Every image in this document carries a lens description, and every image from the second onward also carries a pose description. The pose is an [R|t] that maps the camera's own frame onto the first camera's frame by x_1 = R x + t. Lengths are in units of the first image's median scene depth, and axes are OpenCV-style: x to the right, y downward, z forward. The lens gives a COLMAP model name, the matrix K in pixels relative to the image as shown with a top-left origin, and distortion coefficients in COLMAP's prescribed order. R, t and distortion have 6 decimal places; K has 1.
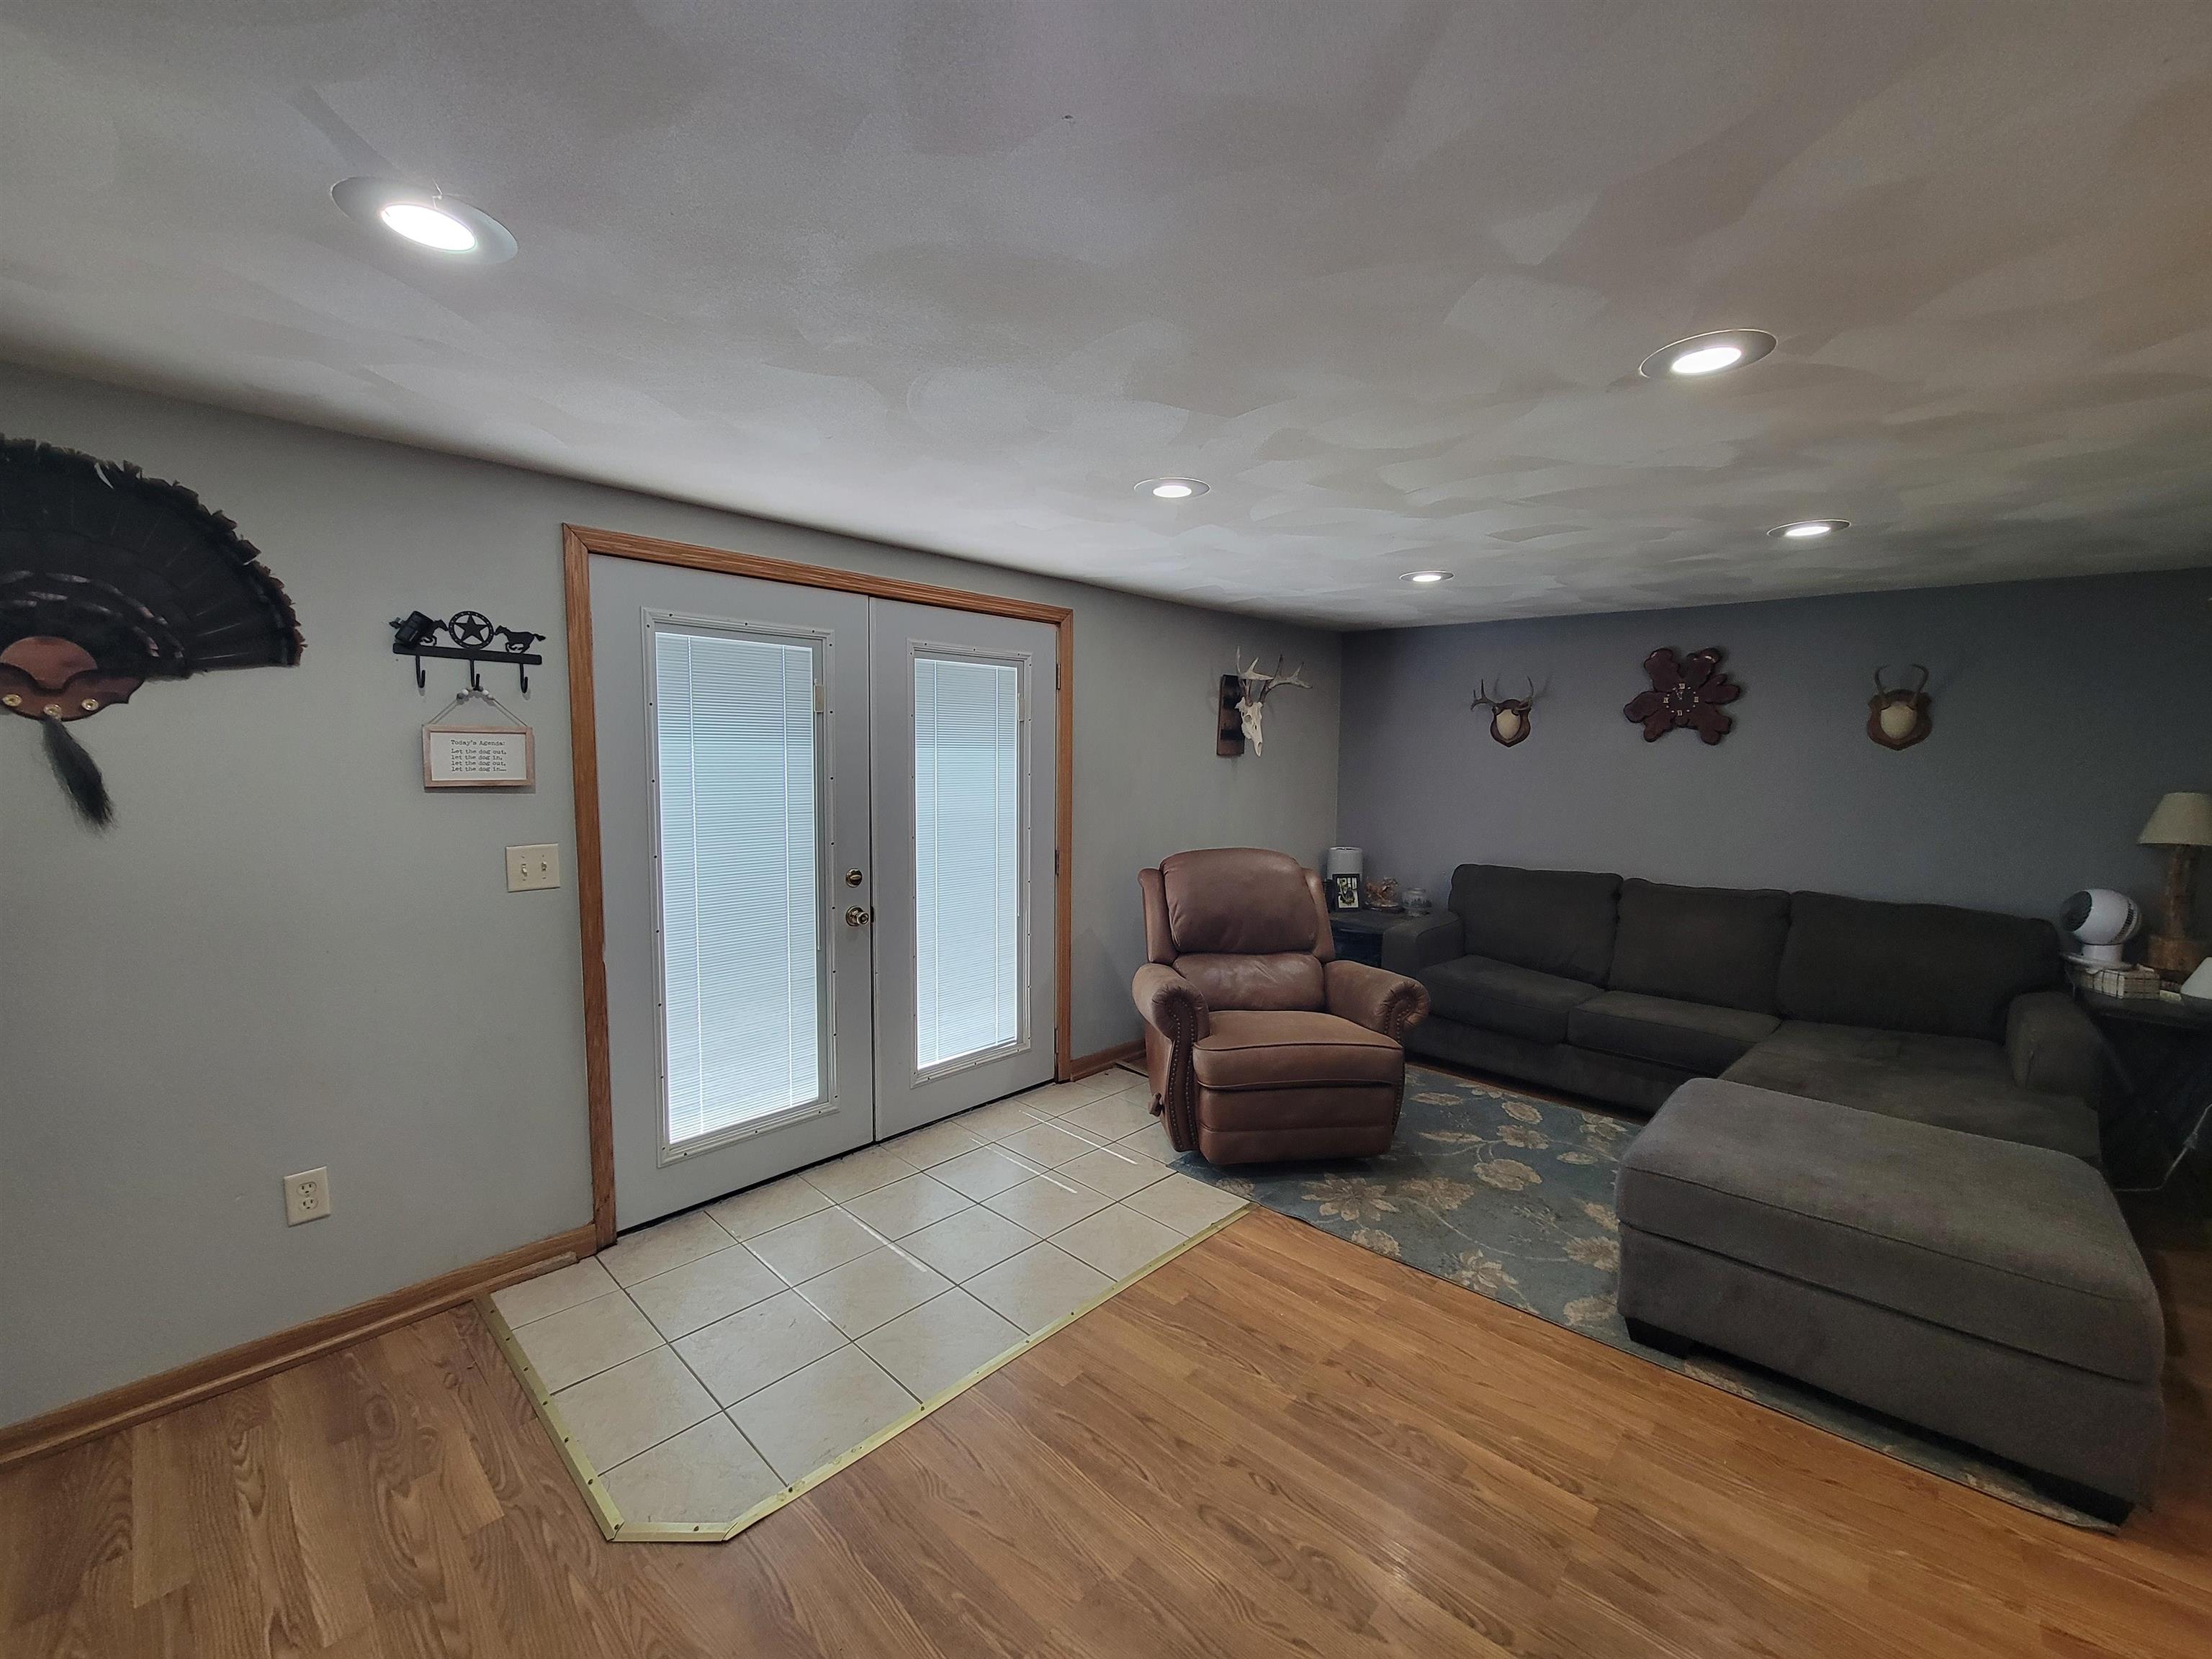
lens RADIAL K [[896.0, 0, 1116.6], [0, 896.0, 826.8], [0, 0, 1]] dist [0.004075, -0.002348]
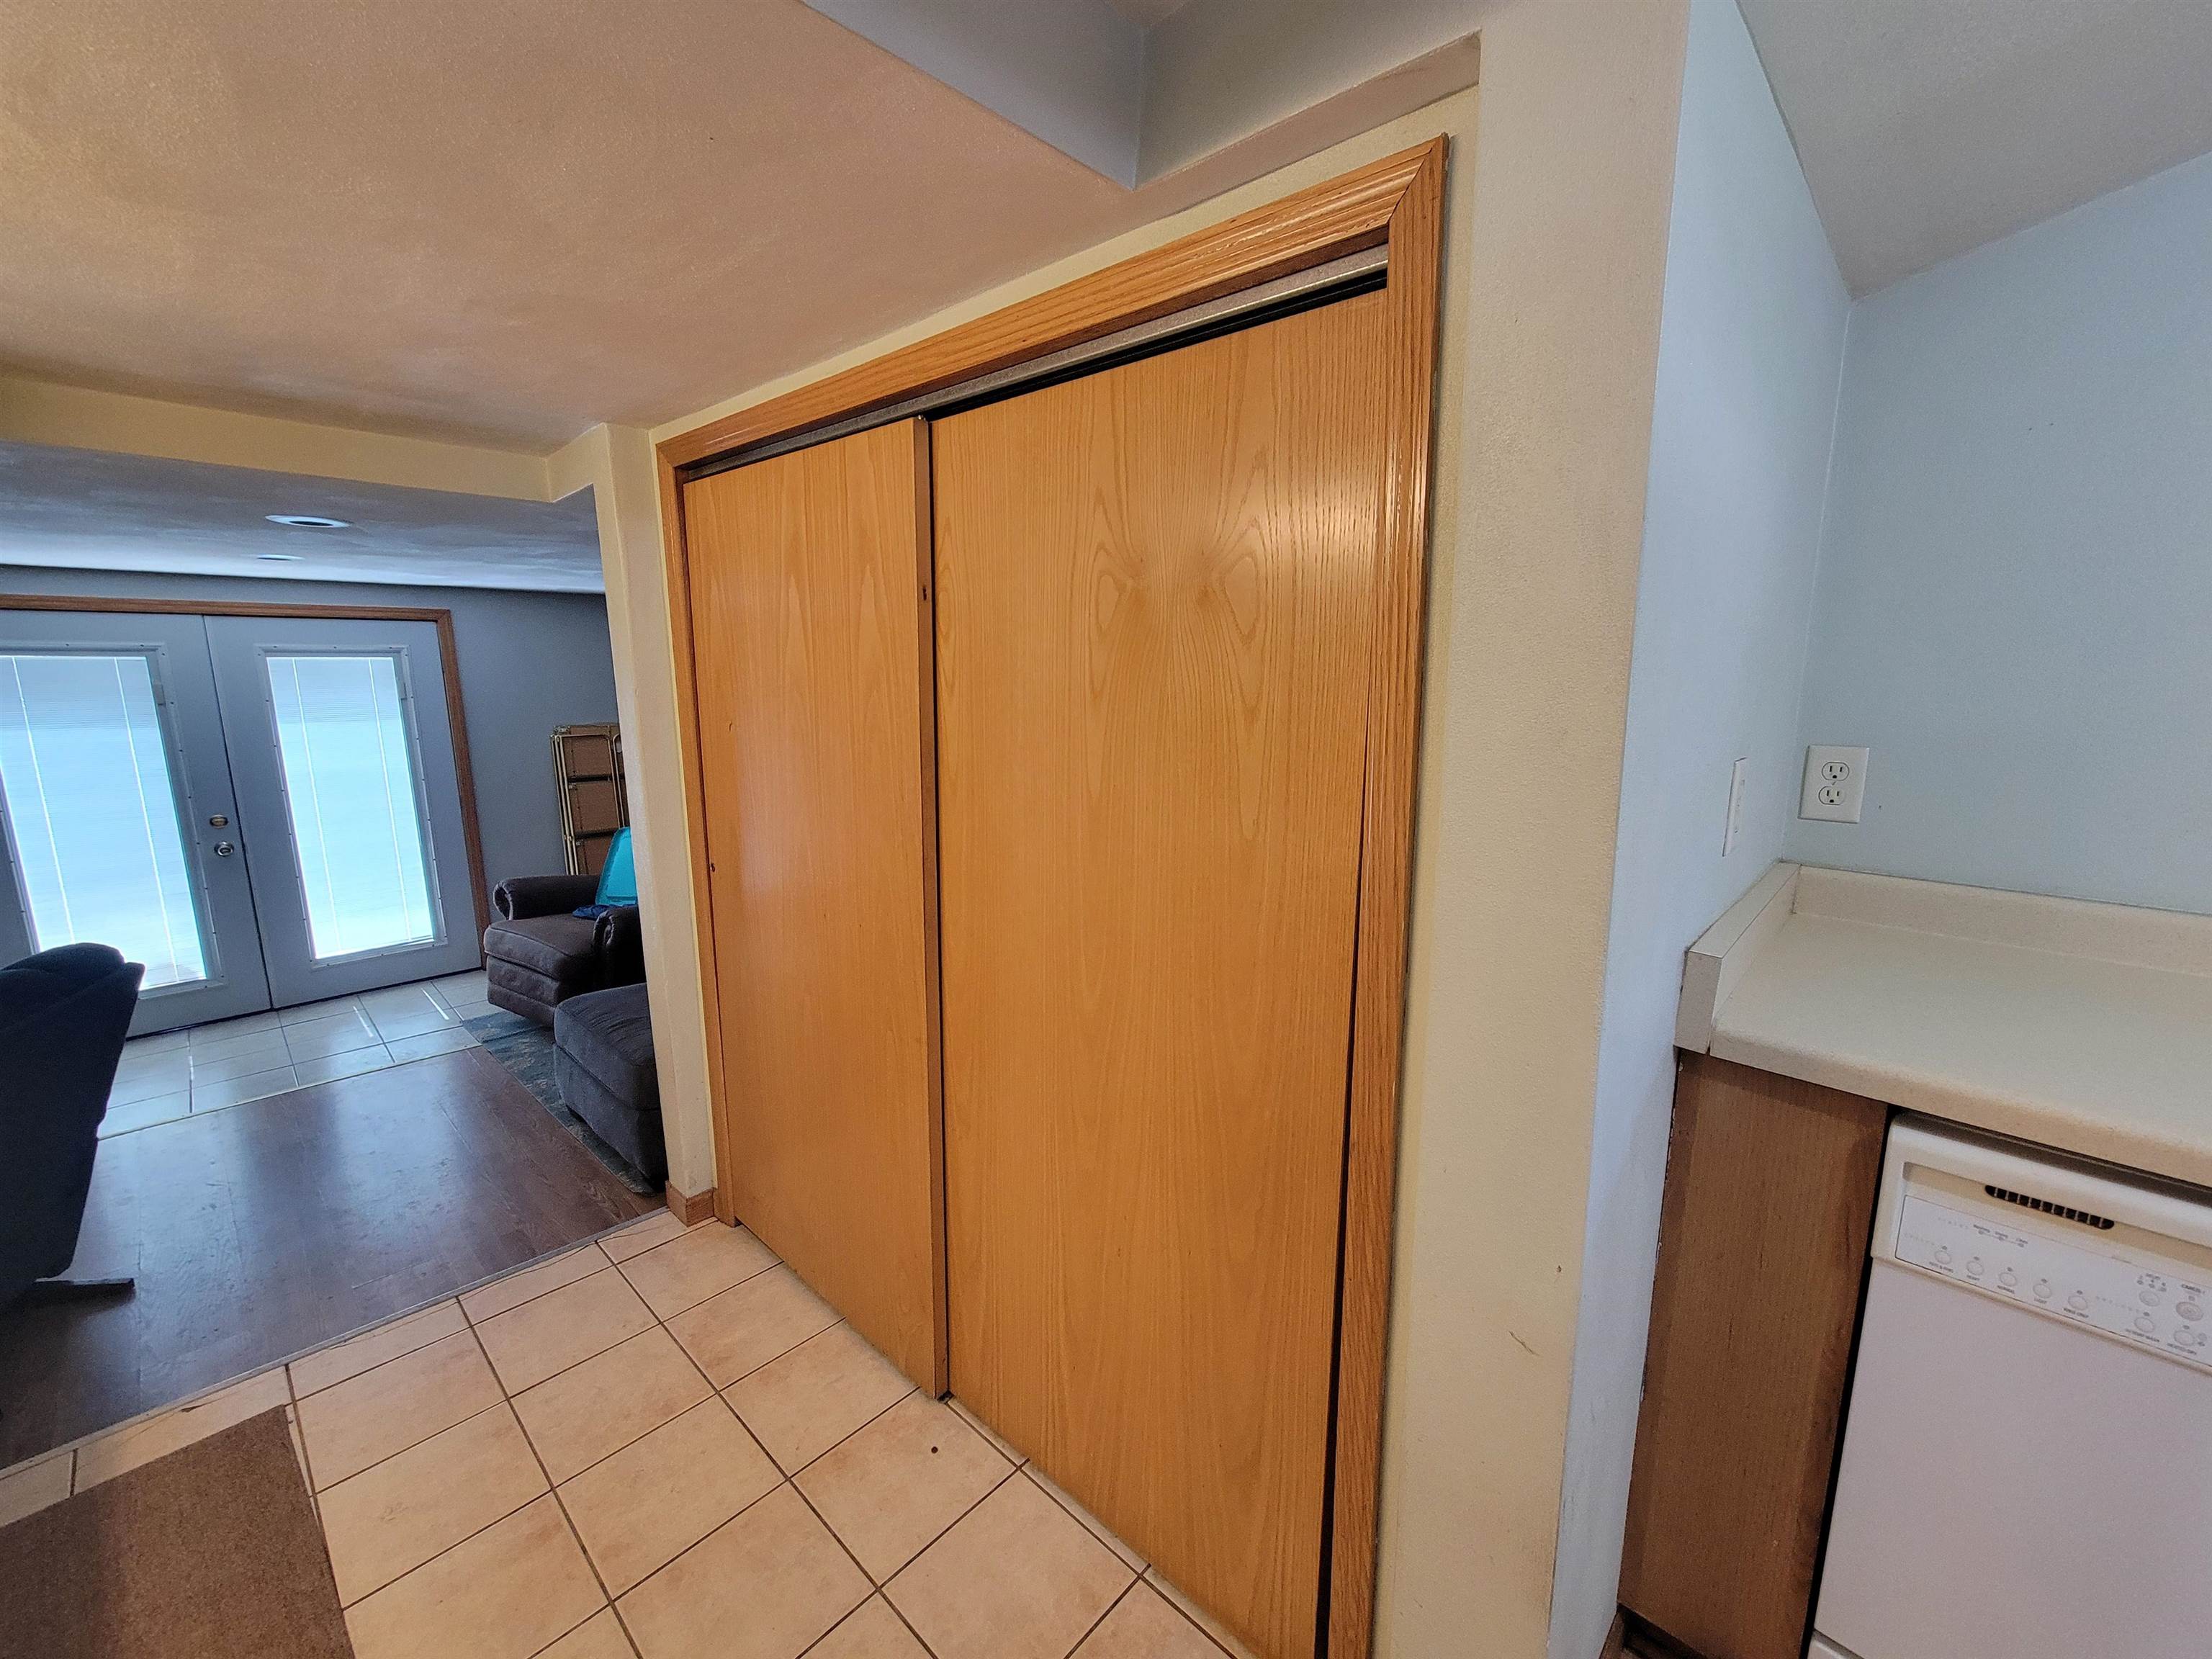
lens RADIAL K [[896.0, 0, 1107.8], [0, 896.0, 827.1], [0, 0, 1]] dist [0.004075, -0.002348]
pose [[0.999818, -0.011174, -0.015431, 1.458919], [0.012526, 0.995818, 0.090497, -0.056179], [0.014355, -0.090674, 0.995777, -0.478246]]
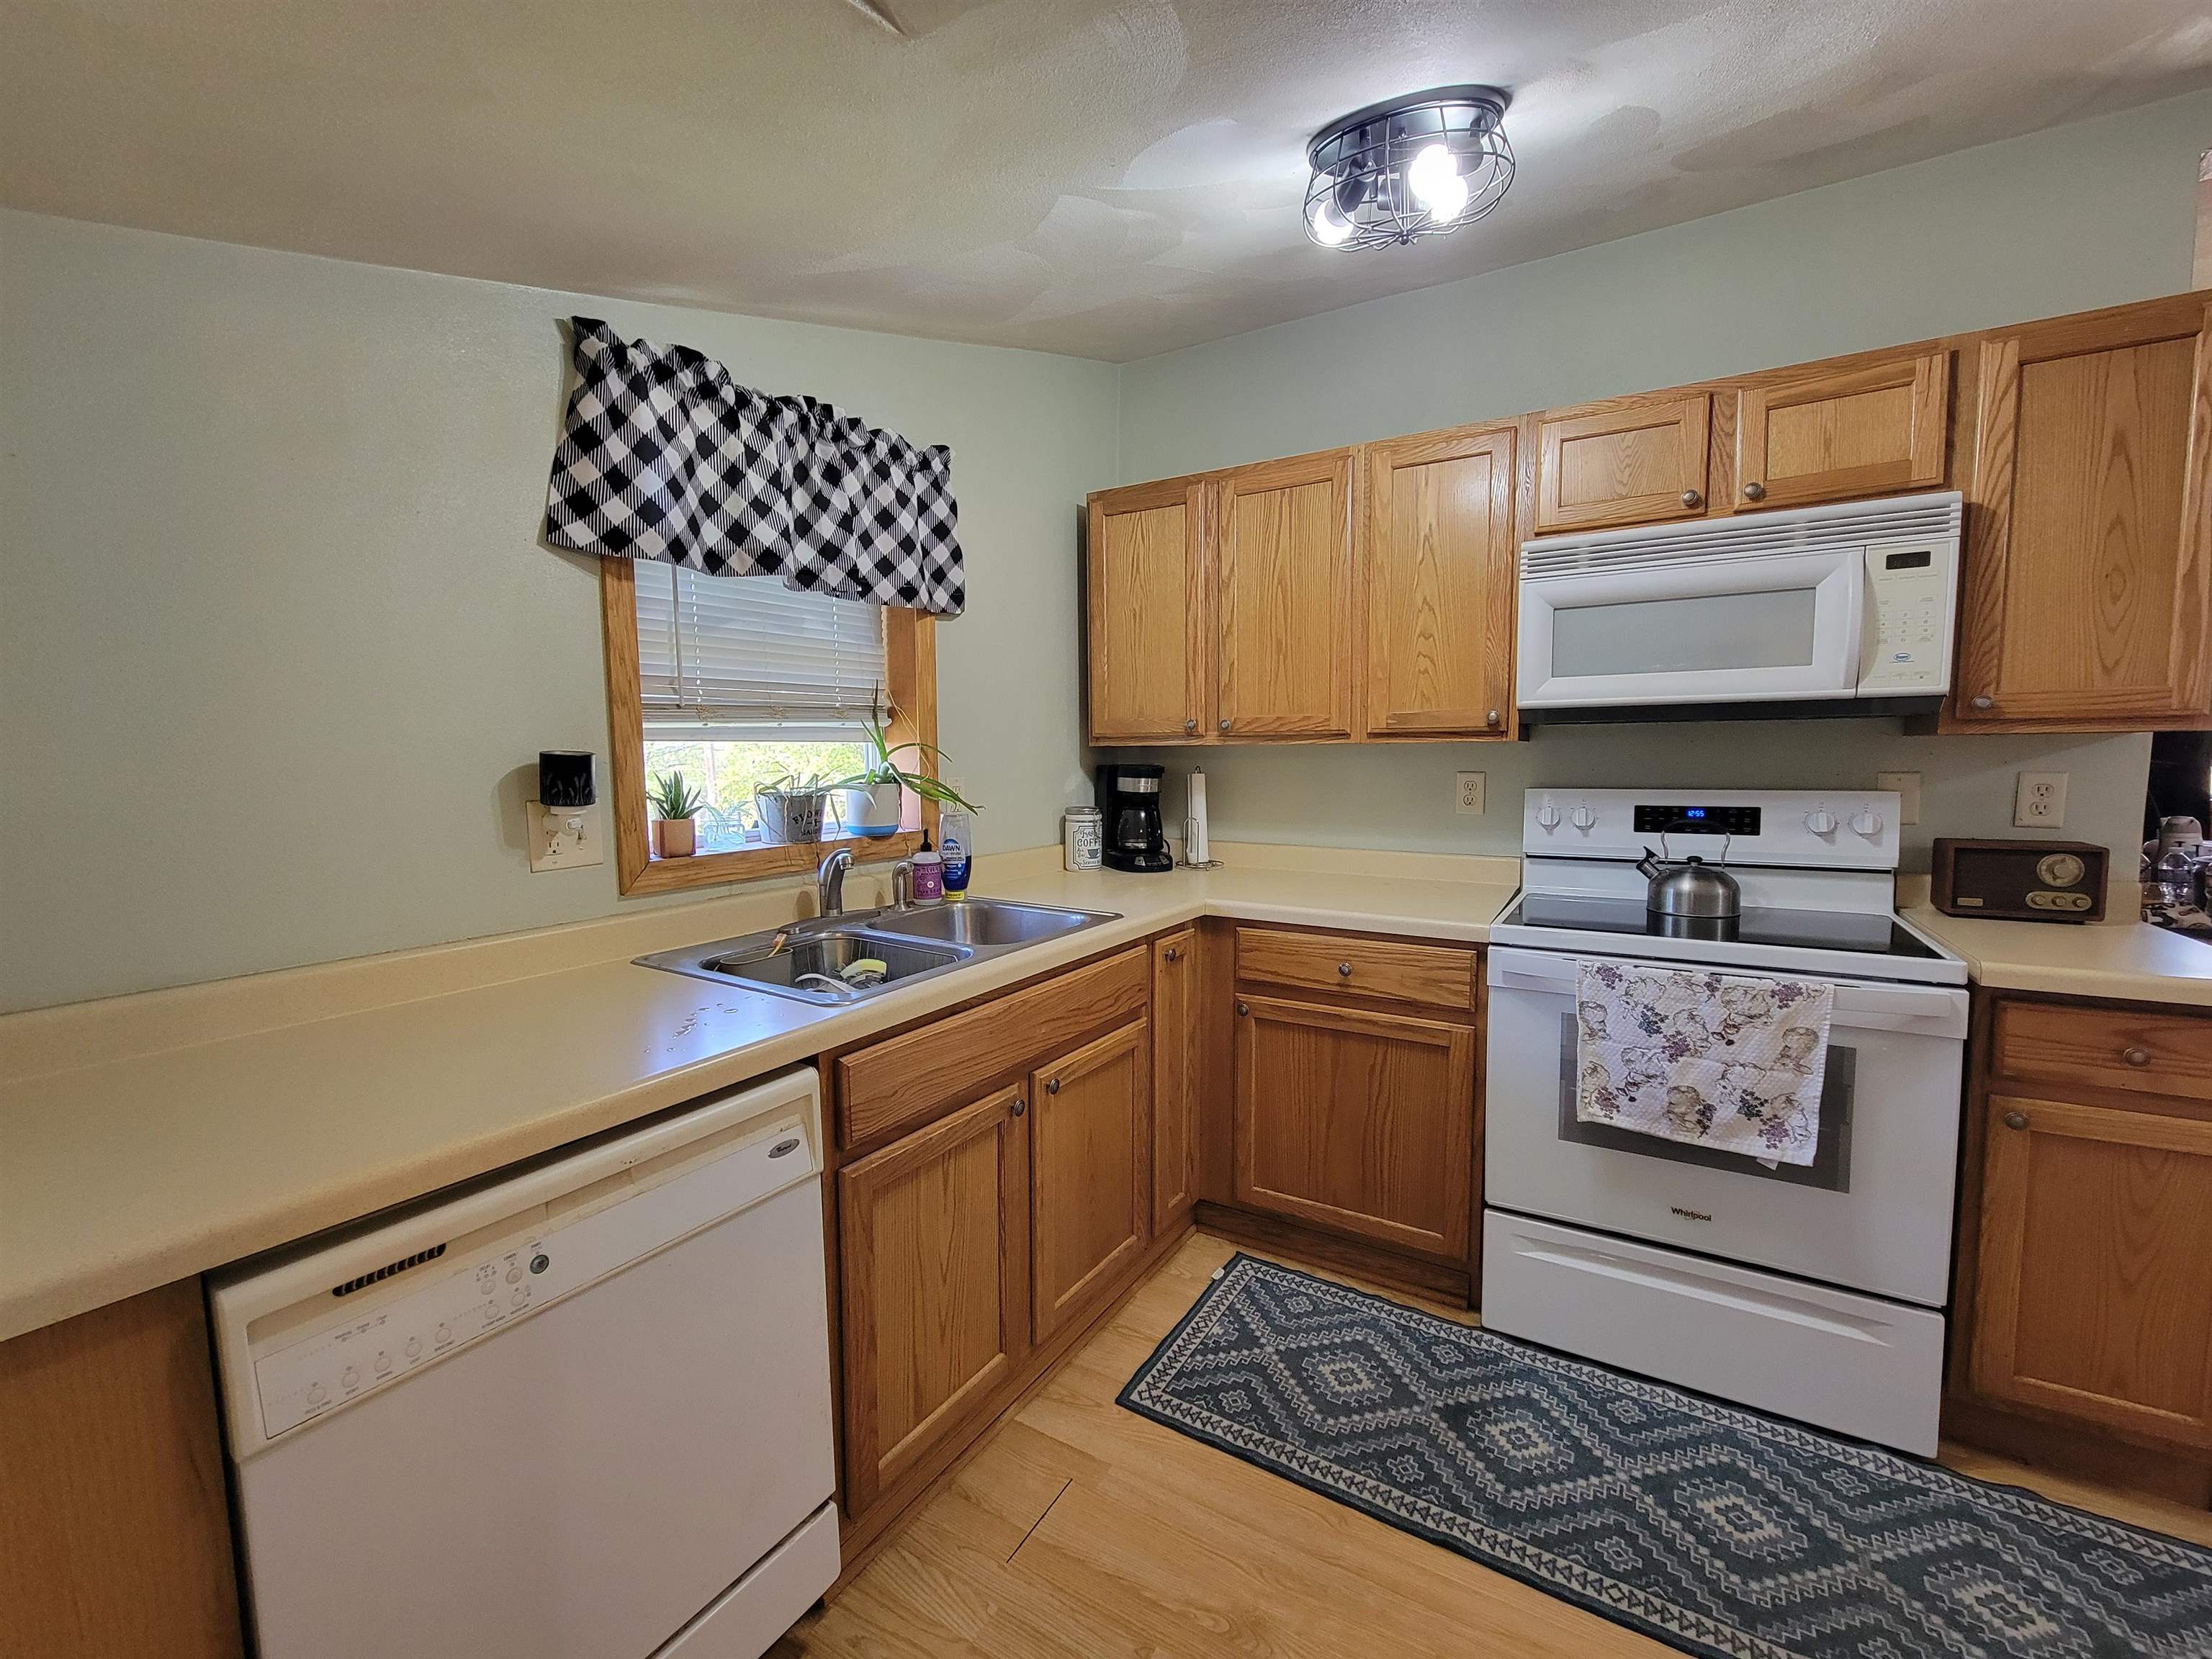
lens RADIAL K [[896.0, 0, 1118.3], [0, 896.0, 825.0], [0, 0, 1]] dist [0.004075, -0.002348]
pose [[-0.201909, -0.088908, 0.975361, 1.441215], [0.096332, 0.989240, 0.110115, -0.051877], [-0.974655, 0.116191, -0.191171, -0.358105]]
